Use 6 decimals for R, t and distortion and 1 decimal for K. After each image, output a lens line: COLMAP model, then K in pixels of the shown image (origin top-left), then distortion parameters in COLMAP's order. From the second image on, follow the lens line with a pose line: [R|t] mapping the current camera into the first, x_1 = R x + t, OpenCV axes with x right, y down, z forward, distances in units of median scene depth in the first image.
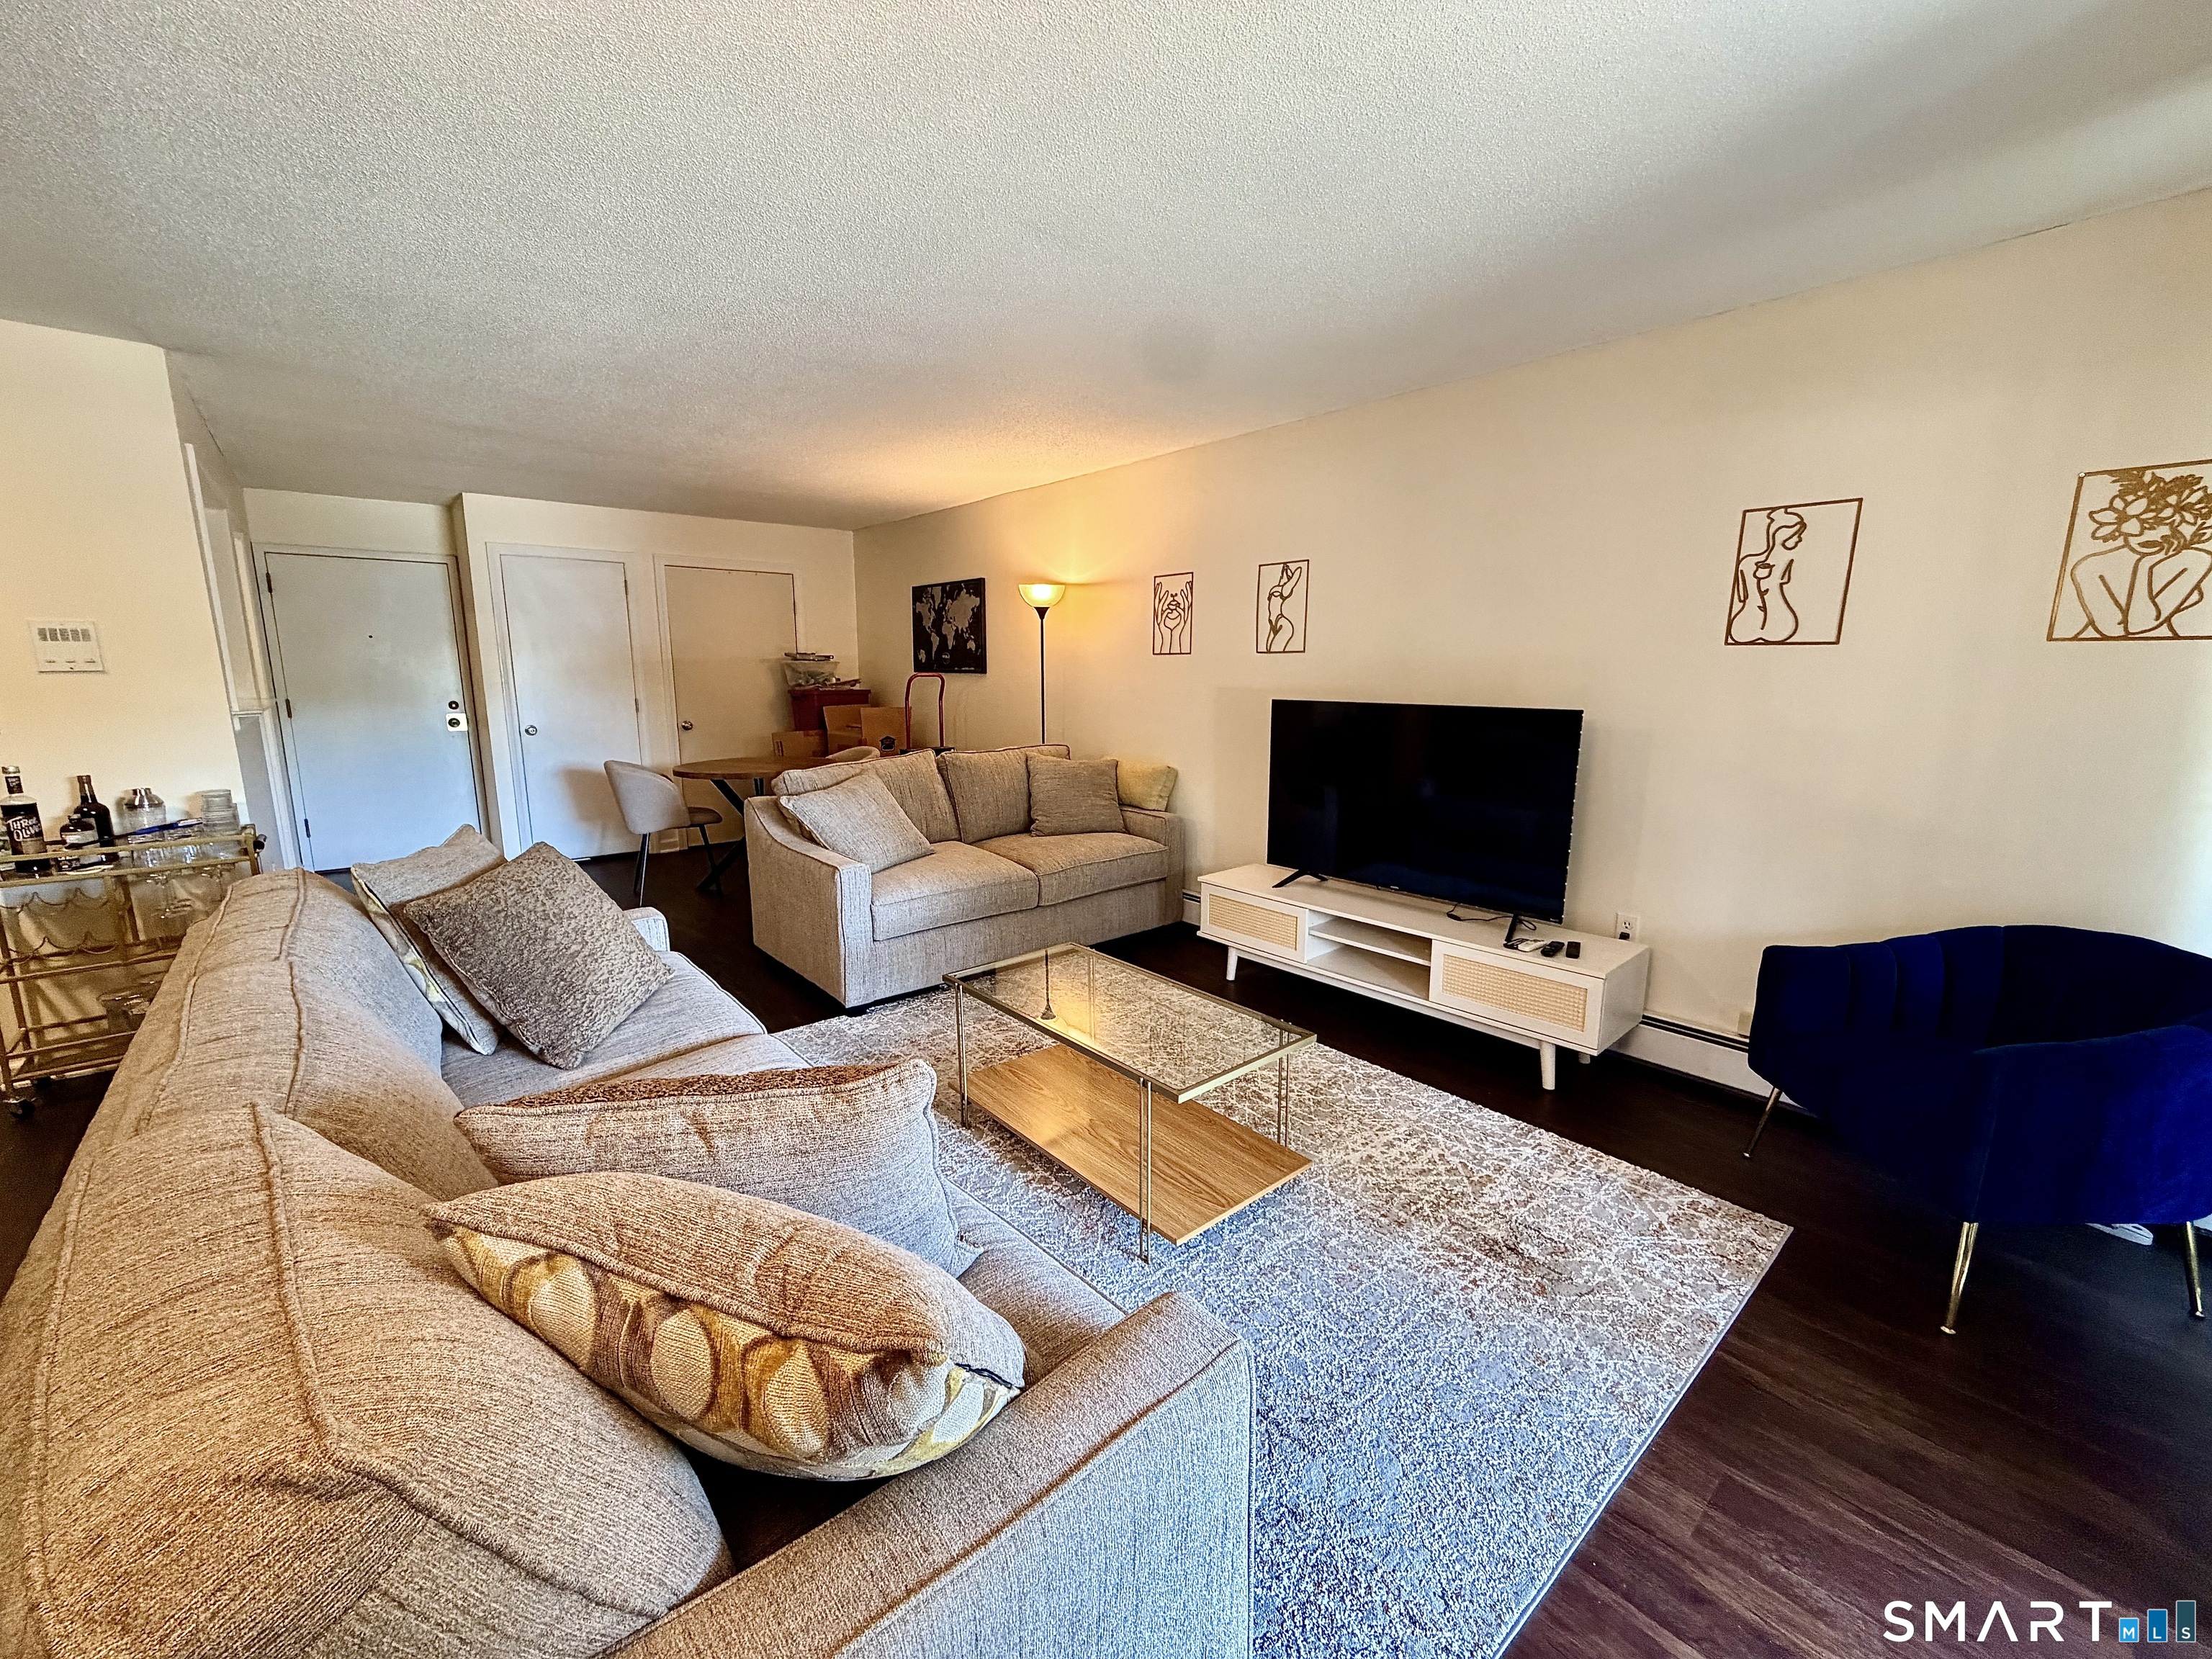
lens RADIAL K [[882.0, 0, 1106.0], [0, 882.0, 829.5], [0, 0, 1]] dist [-0.000990, -0.000184]
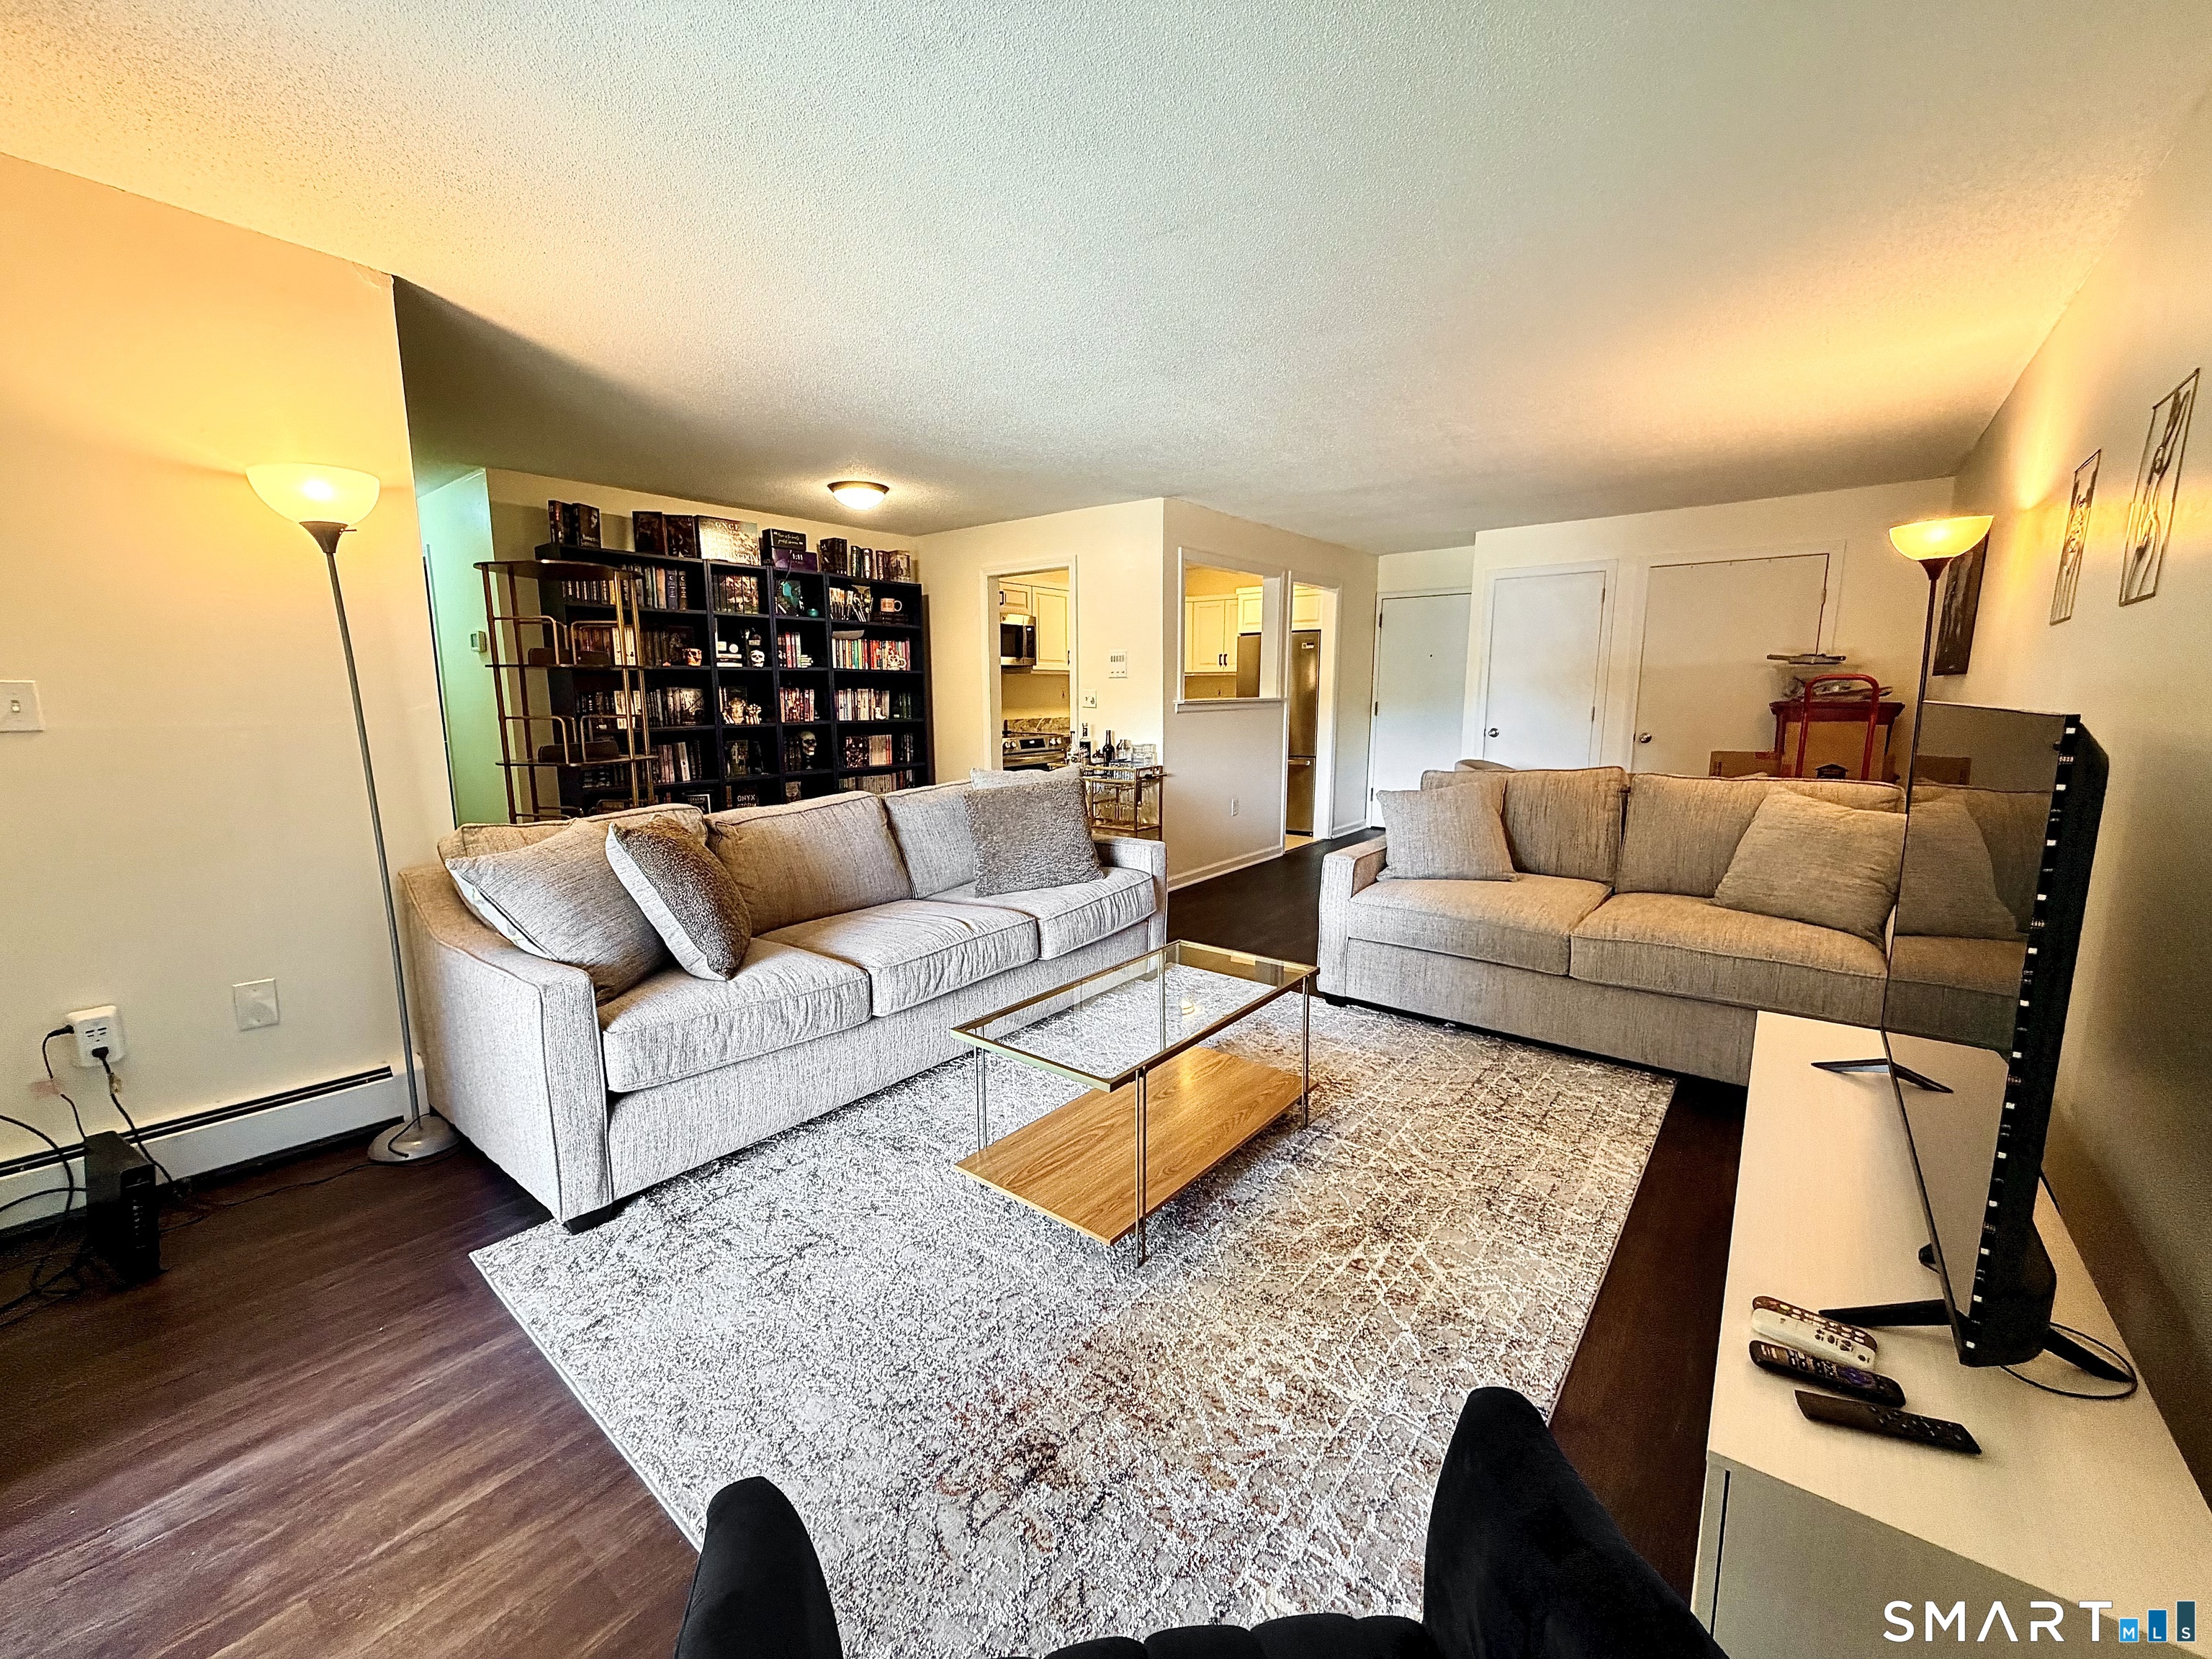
lens RADIAL K [[885.5, 0, 1100.6], [0, 885.5, 828.7], [0, 0, 1]] dist [-0.000557, -0.000037]
pose [[0.185922, 0.150156, -0.971023, 0.771854], [-0.175262, 0.977474, 0.117596, -0.075364], [0.966807, 0.148319, 0.208050, 0.603834]]
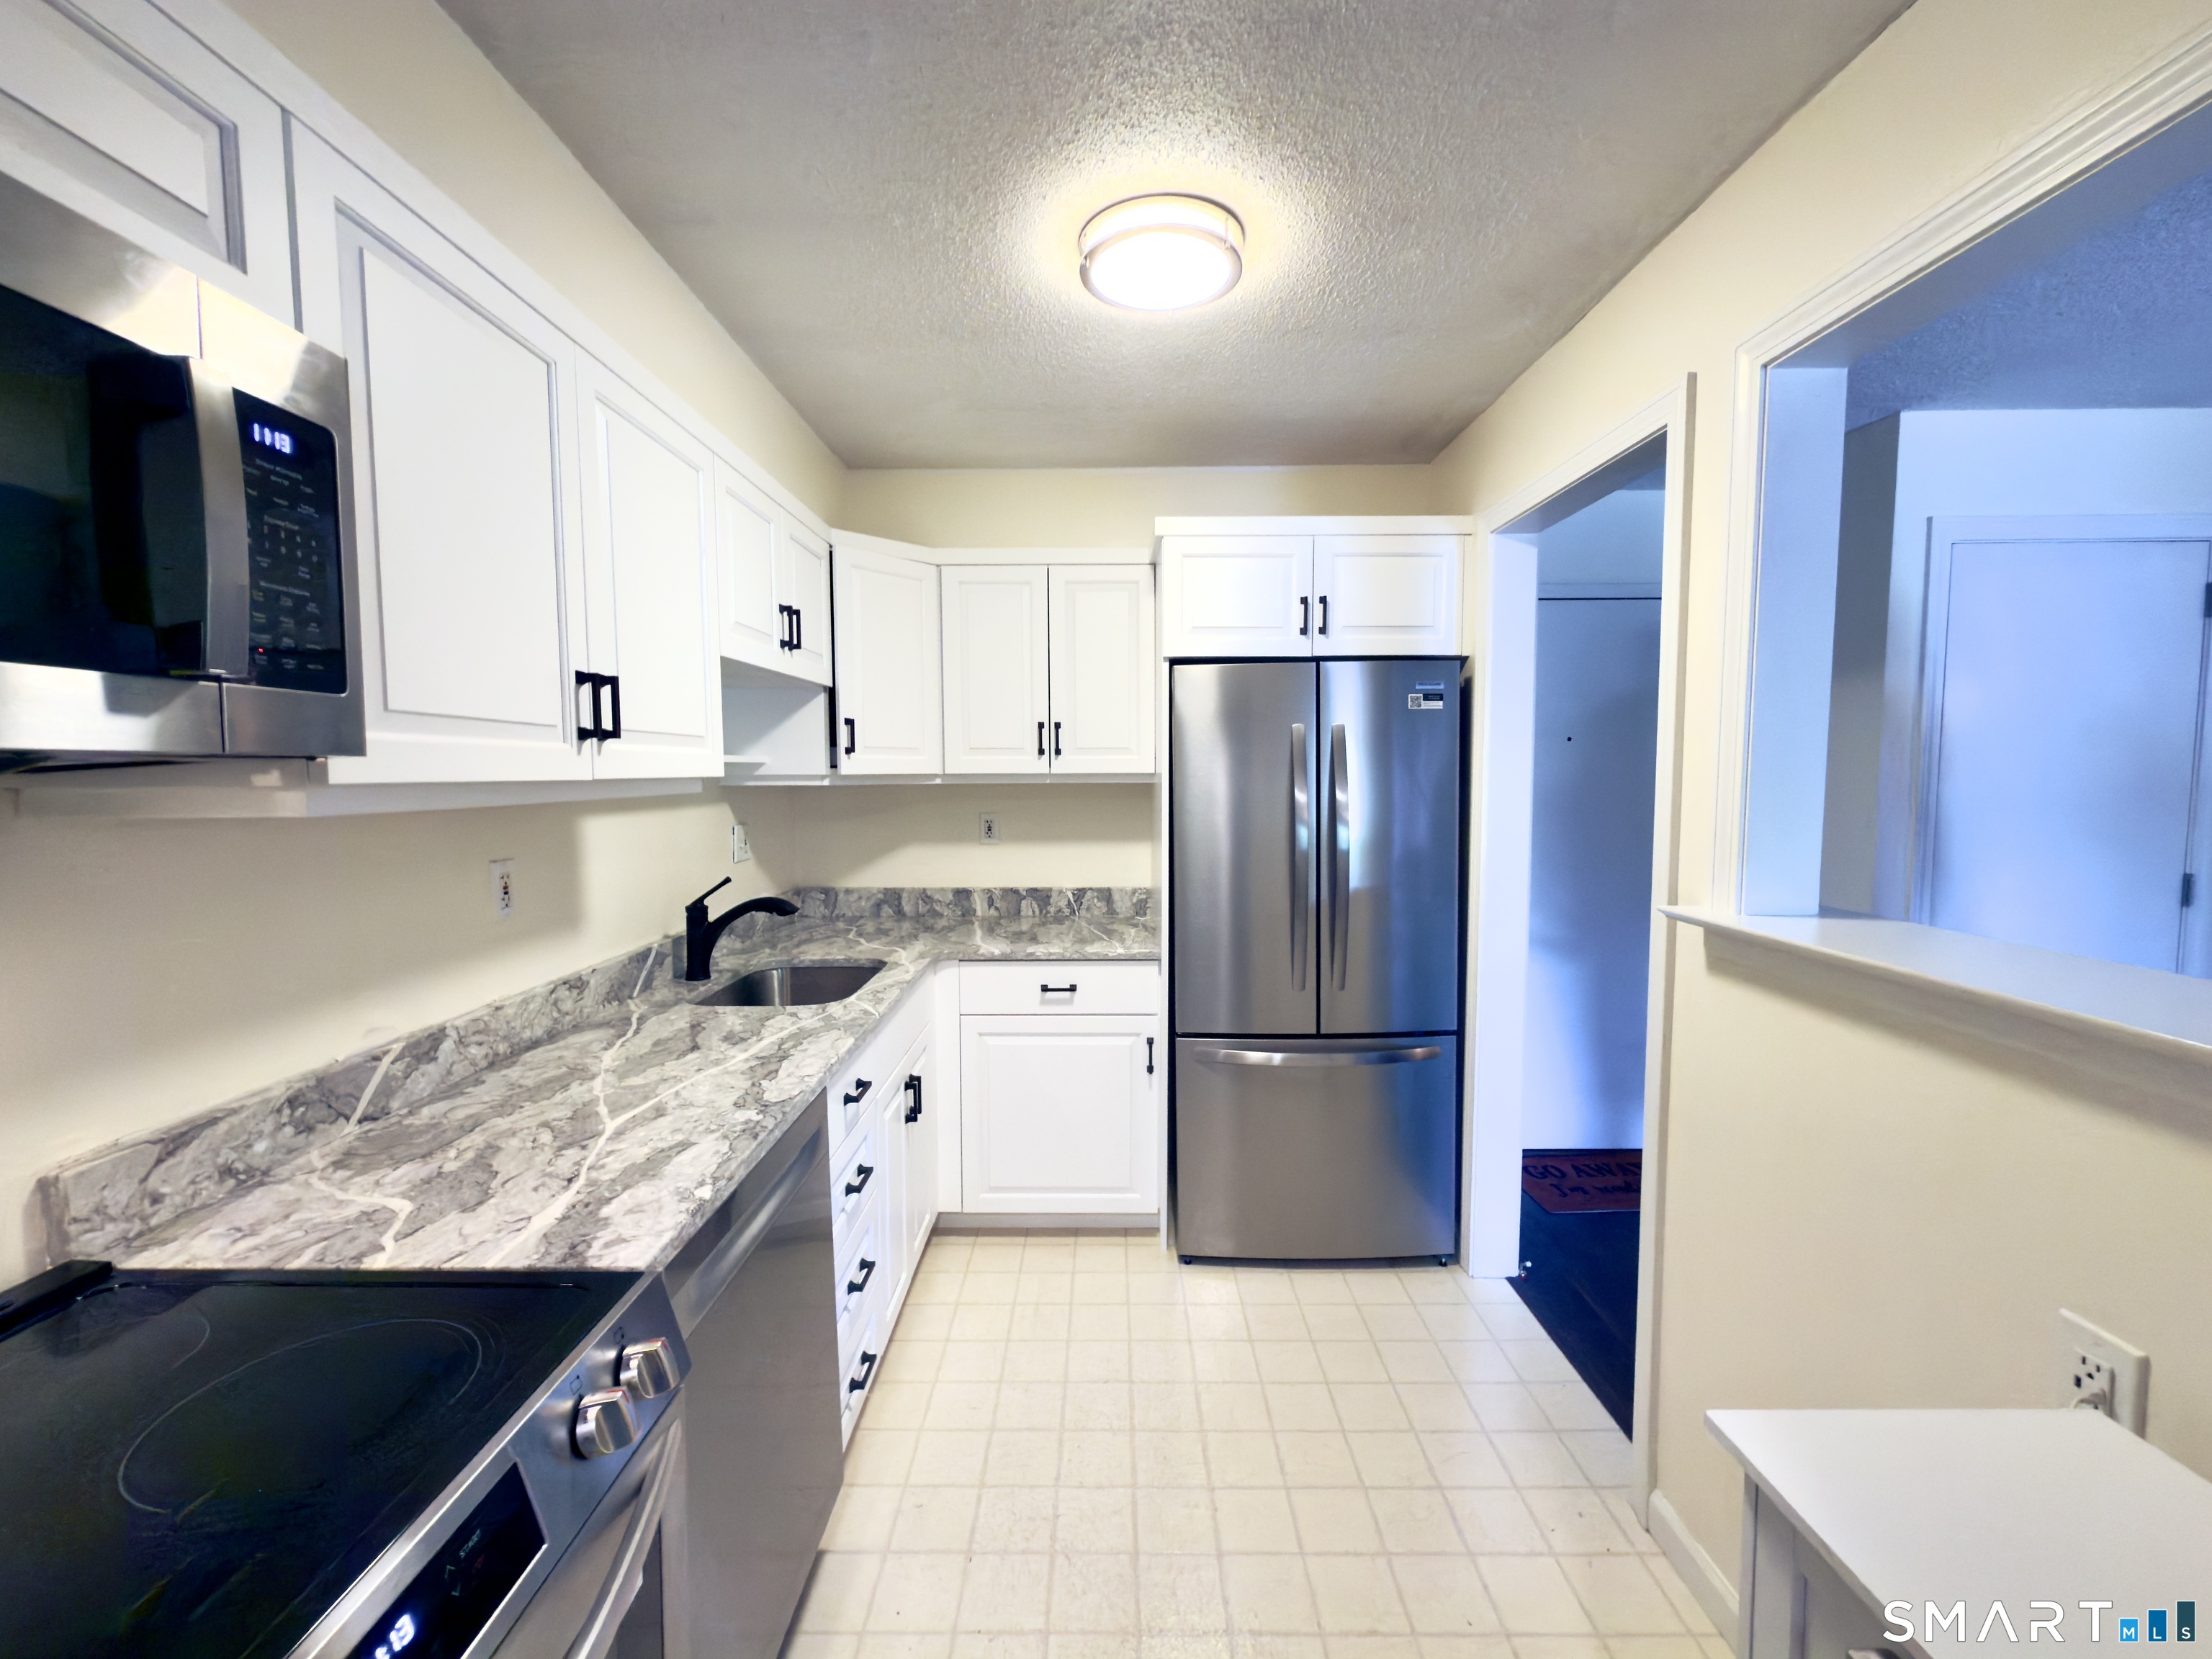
lens RADIAL K [[896.3, 0, 1104.2], [0, 896.3, 826.1], [0, 0, 1]] dist [-0.001385, -0.000331]
pose [[0.755030, 0.036084, -0.654697, -1.386412], [-0.112988, 0.990708, -0.075701, -0.182443], [0.645882, 0.131130, 0.752091, 0.818436]]
